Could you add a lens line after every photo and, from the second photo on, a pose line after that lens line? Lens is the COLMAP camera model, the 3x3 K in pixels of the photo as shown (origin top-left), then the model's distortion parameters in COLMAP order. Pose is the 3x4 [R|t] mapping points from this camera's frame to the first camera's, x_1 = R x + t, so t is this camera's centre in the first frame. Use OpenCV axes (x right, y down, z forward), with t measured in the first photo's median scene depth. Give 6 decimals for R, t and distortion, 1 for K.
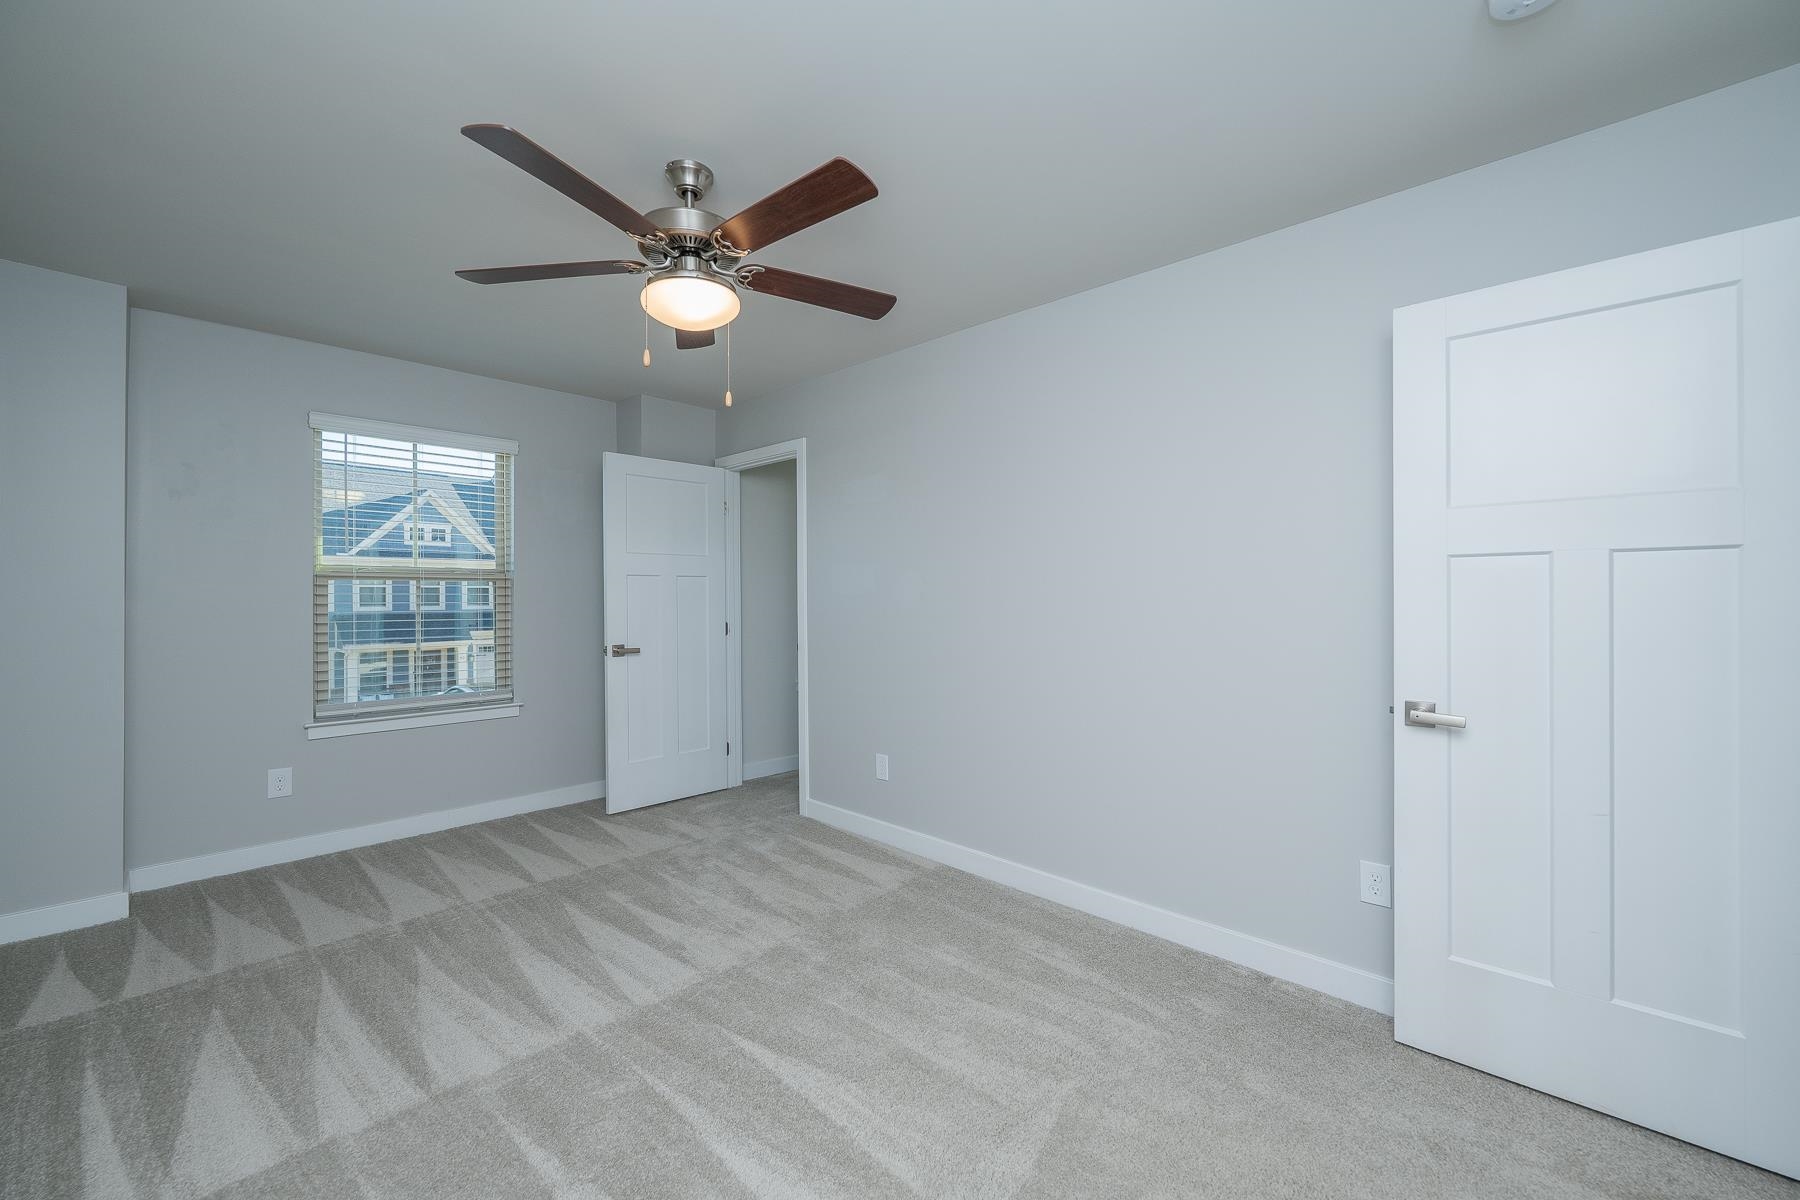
lens RADIAL K [[721.2, 0, 900.1], [0, 721.2, 609.8], [0, 0, 1]] dist [0.001204, 0.000344]
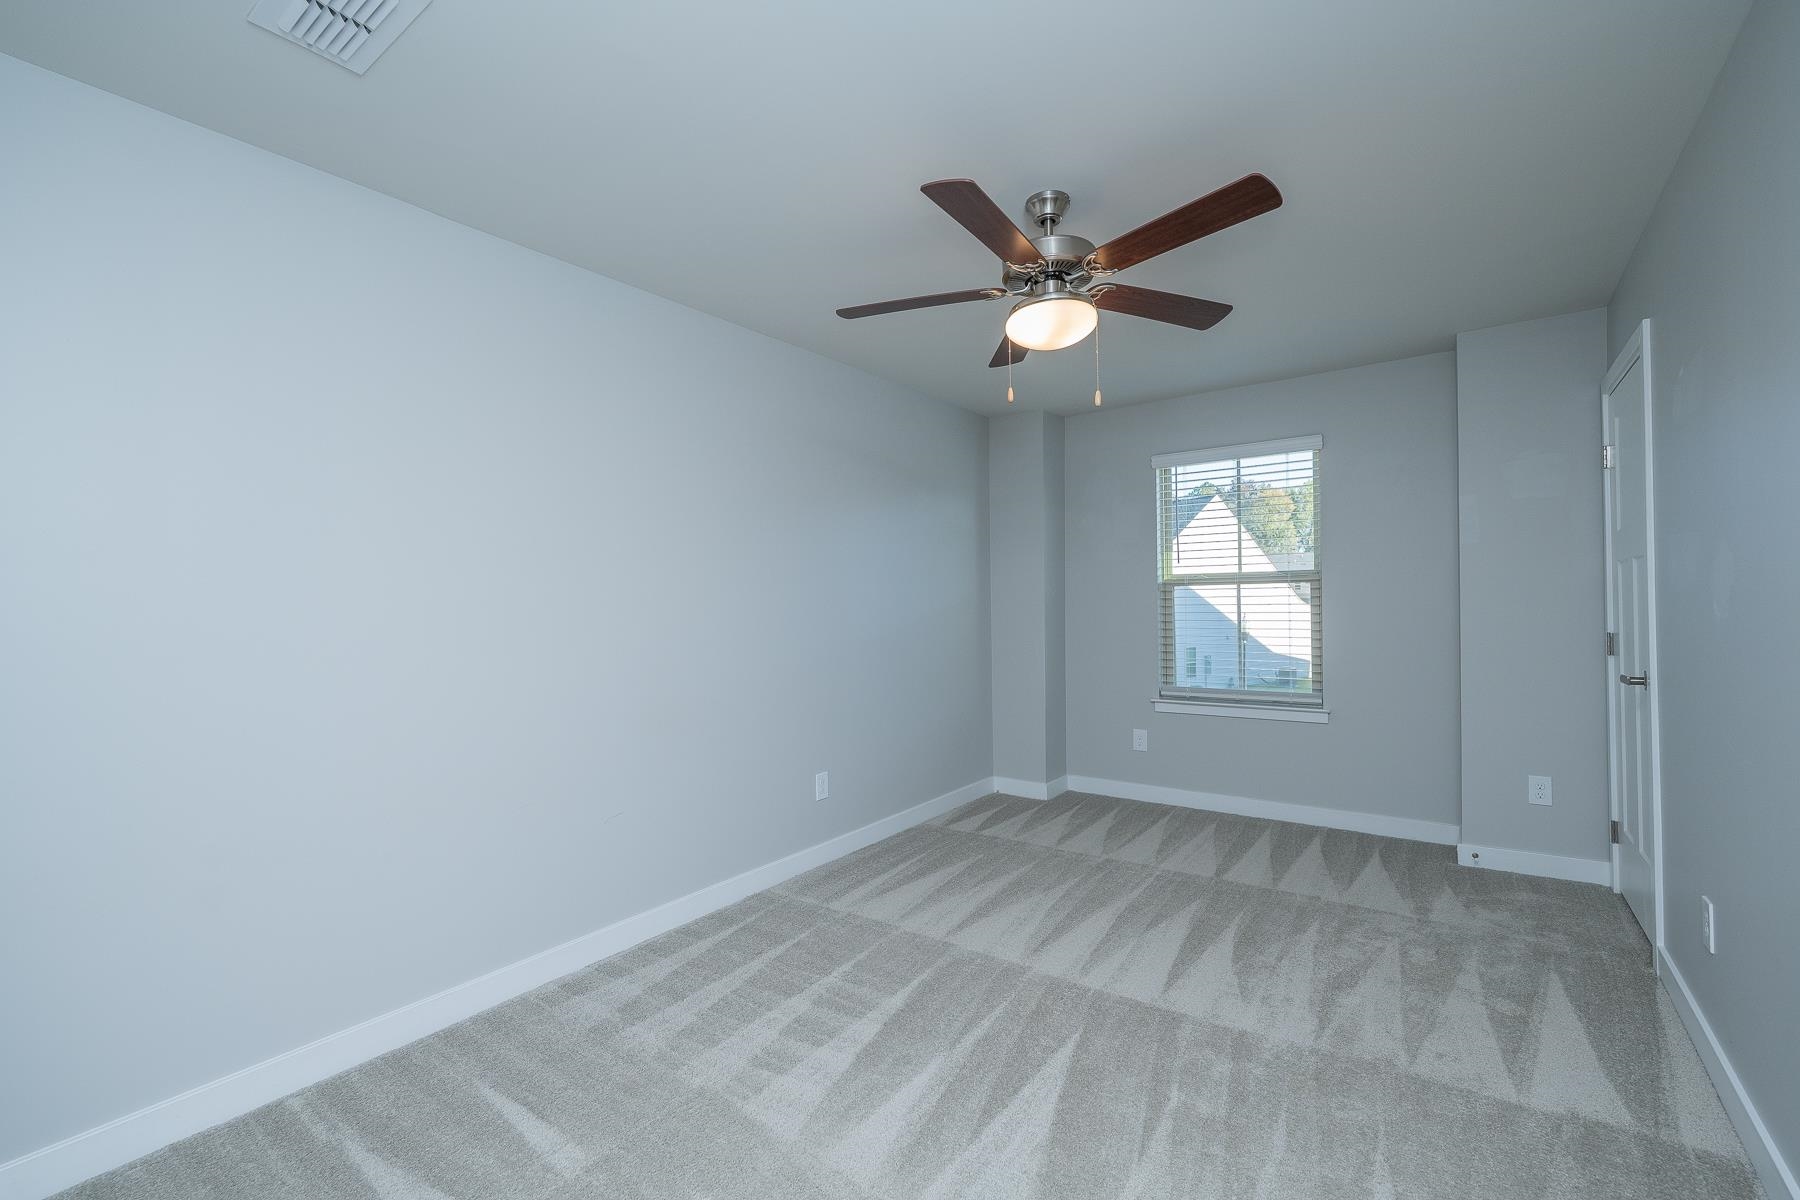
lens RADIAL K [[765.4, 0, 901.7], [0, 765.4, 612.1], [0, 0, 1]] dist [-0.000012, 0.000109]
pose [[0.119647, 0.009882, -0.992767, 0.544572], [-0.003611, 0.999948, 0.009518, -0.009181], [0.992810, 0.002446, 0.119676, 0.441531]]
